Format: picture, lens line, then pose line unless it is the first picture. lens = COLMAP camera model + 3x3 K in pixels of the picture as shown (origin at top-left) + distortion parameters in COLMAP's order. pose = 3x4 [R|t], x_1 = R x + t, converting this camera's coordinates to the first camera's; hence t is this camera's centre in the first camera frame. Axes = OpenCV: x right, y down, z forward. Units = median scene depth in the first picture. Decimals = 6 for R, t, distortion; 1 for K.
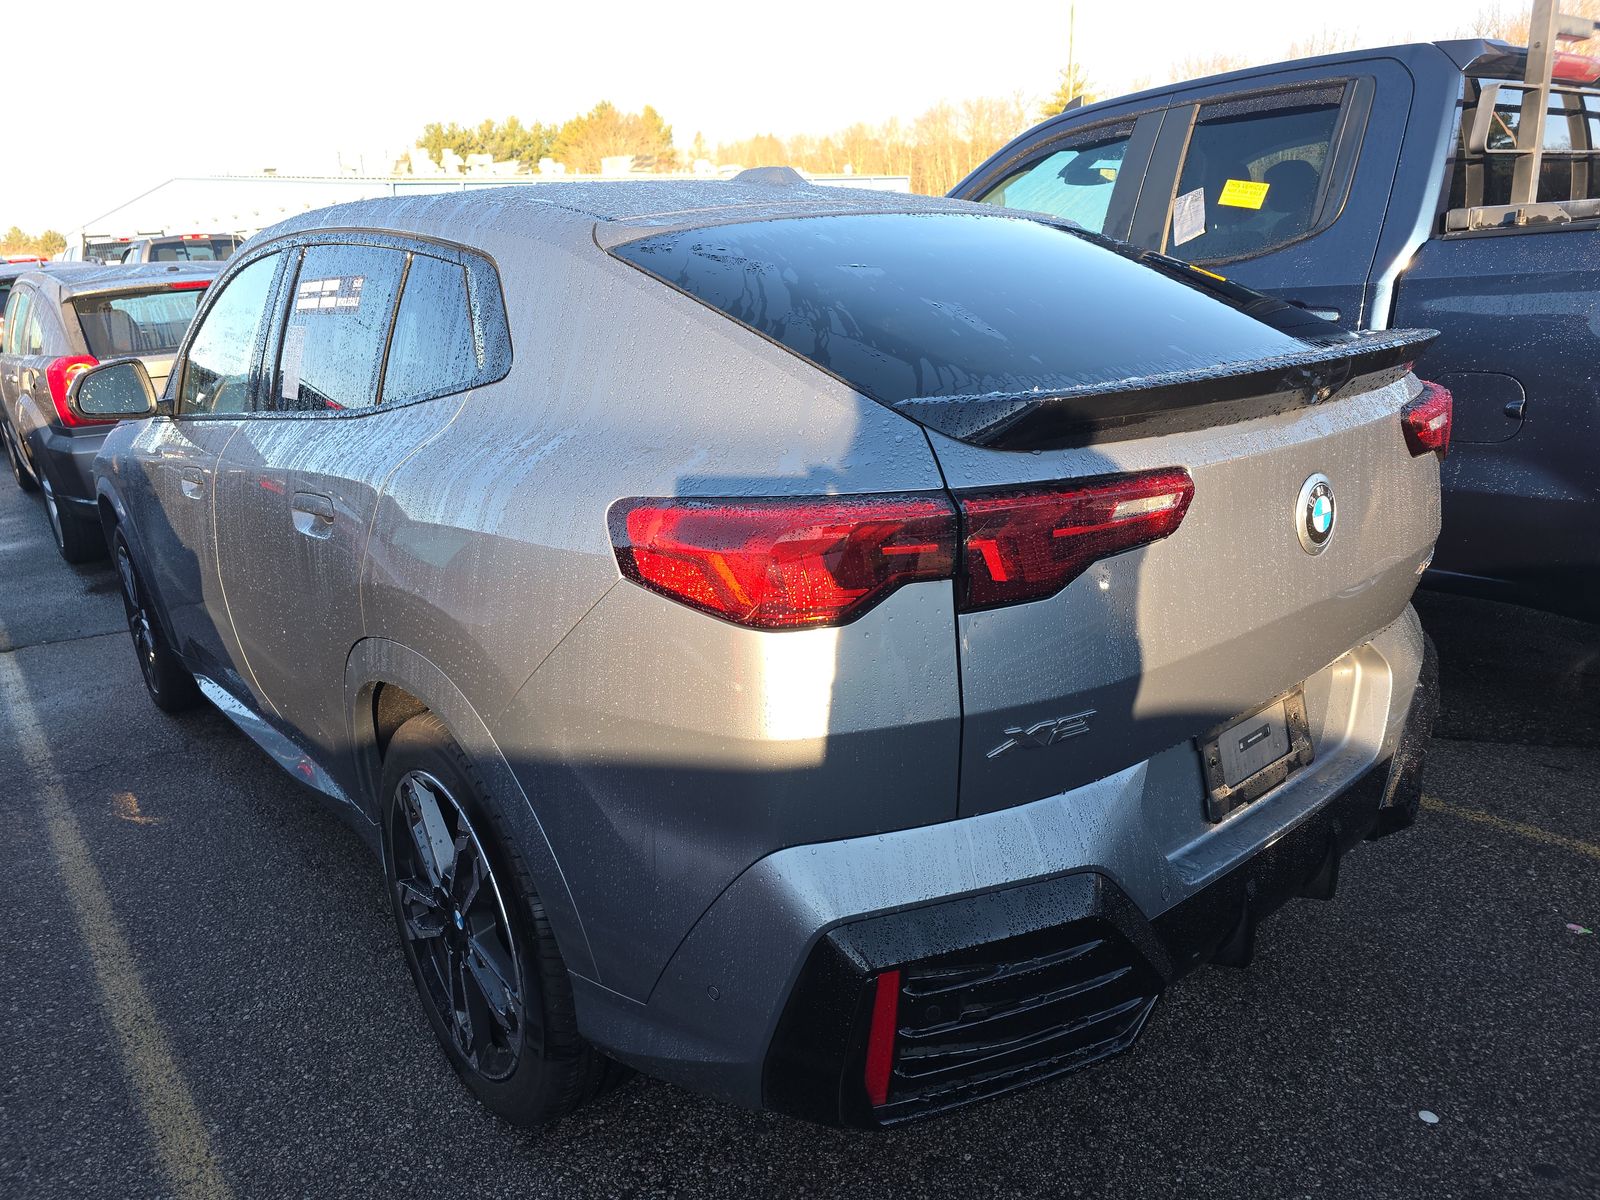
lens RADIAL K [[1133.8, 0, 800.1], [0, 1133.8, 631.8], [0, 0, 1]] dist [0.045721, -0.002677]
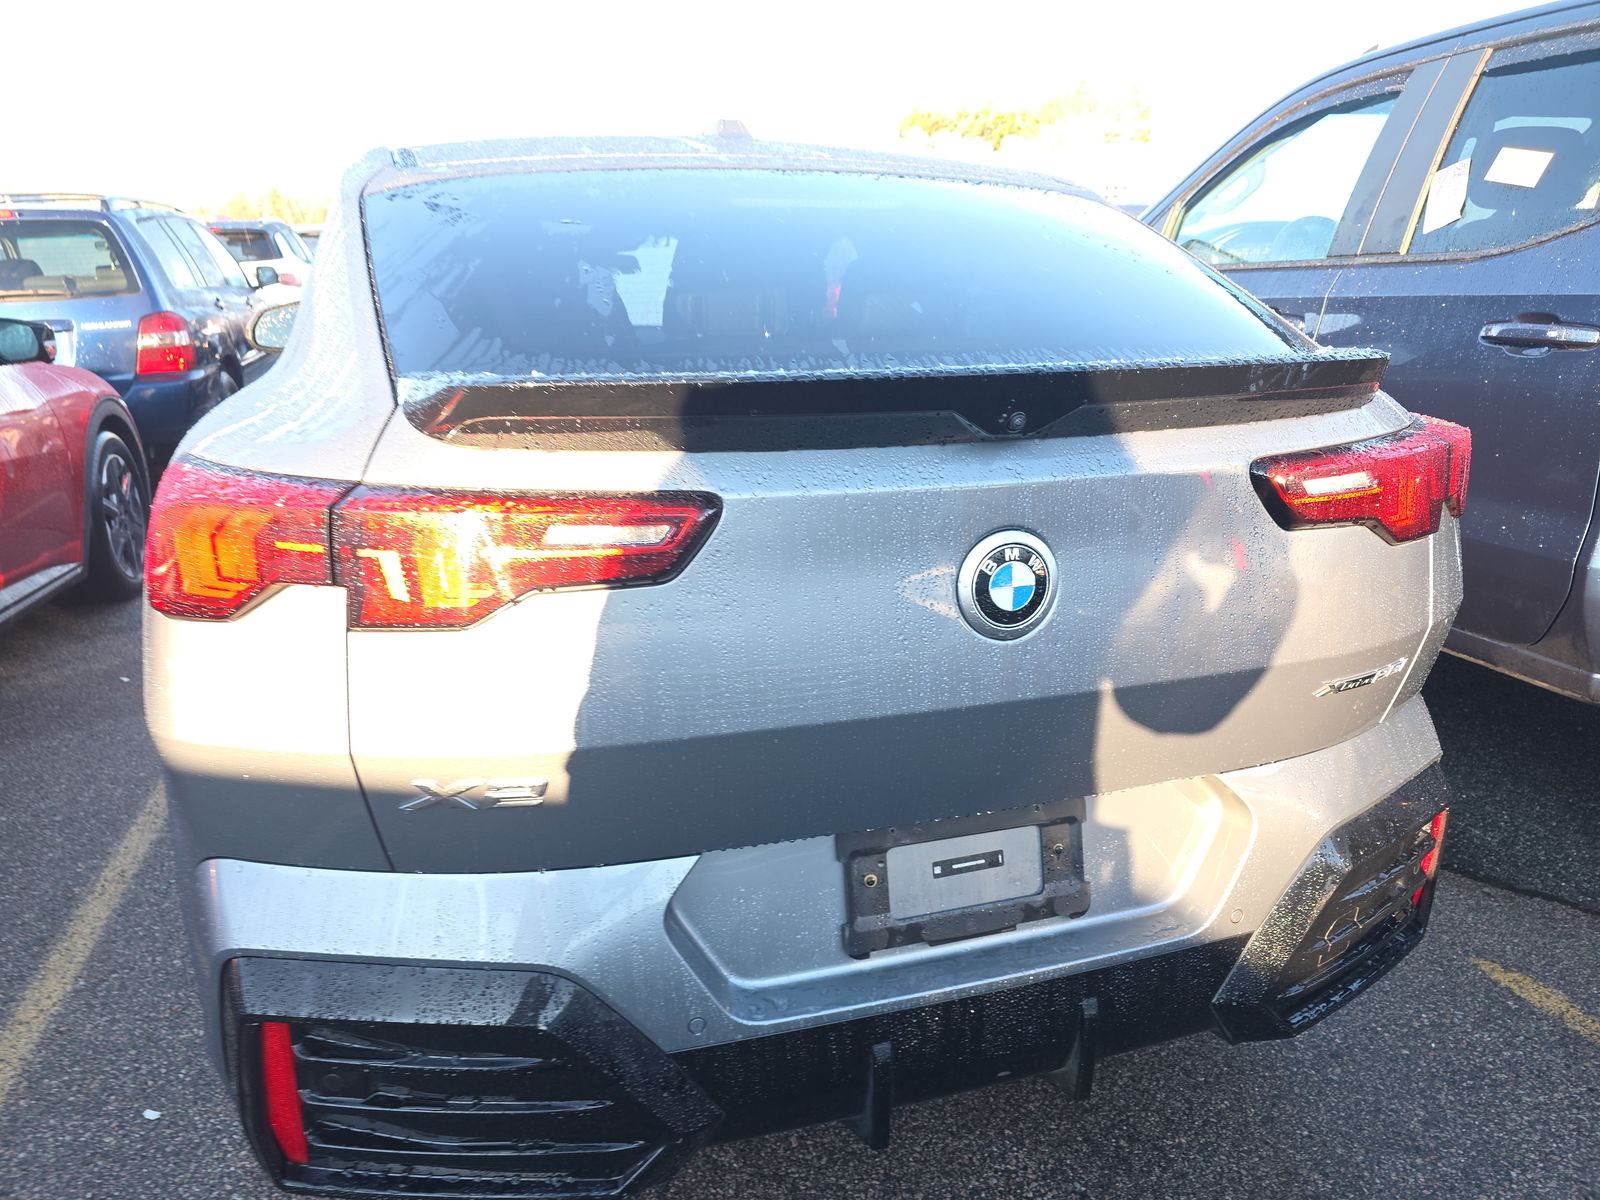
lens RADIAL K [[1134.3, 0, 801.0], [0, 1134.3, 647.5], [0, 0, 1]] dist [0.027773, -0.007492]
pose [[0.915258, 0.169722, -0.365373, 0.549827], [-0.159778, 0.985475, 0.057528, -0.076769], [0.369830, 0.005726, 0.929082, 0.252112]]
